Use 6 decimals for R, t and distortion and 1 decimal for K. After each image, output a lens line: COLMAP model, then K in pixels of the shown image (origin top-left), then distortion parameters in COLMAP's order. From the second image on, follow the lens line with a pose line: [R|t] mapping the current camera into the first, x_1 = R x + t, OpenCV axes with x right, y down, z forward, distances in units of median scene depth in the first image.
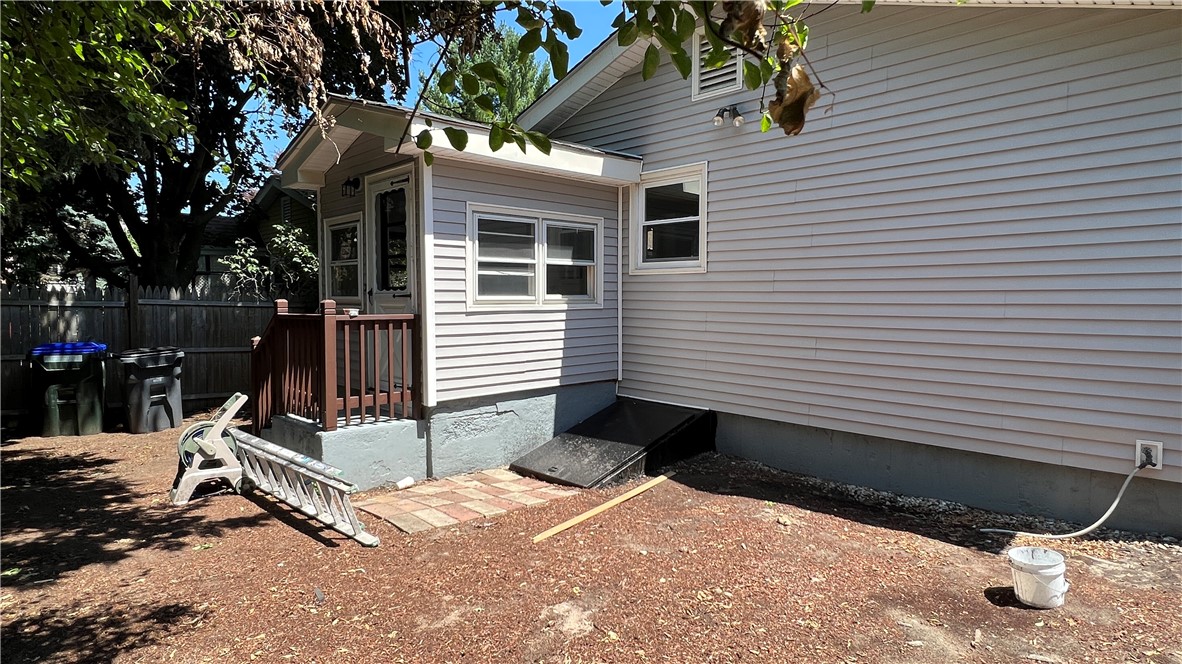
lens RADIAL K [[652.0, 0, 591.0], [0, 652.0, 332.0], [0, 0, 1]] dist [-0.003173, -0.000628]
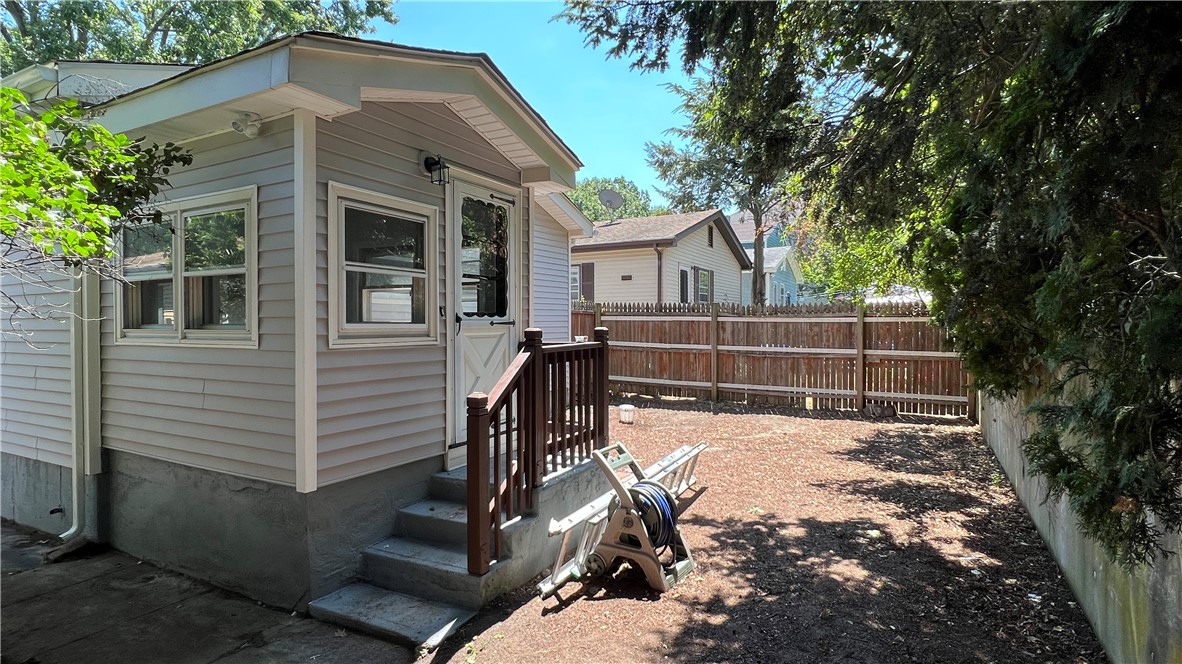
lens RADIAL K [[609.9, 0, 591.0], [0, 609.9, 332.0], [0, 0, 1]] dist [-0.001296, -0.000384]
pose [[-0.301333, -0.010082, 0.953466, -1.580899], [0.059239, 0.997815, 0.029272, -0.083916], [-0.951677, 0.065303, -0.300077, 1.574281]]
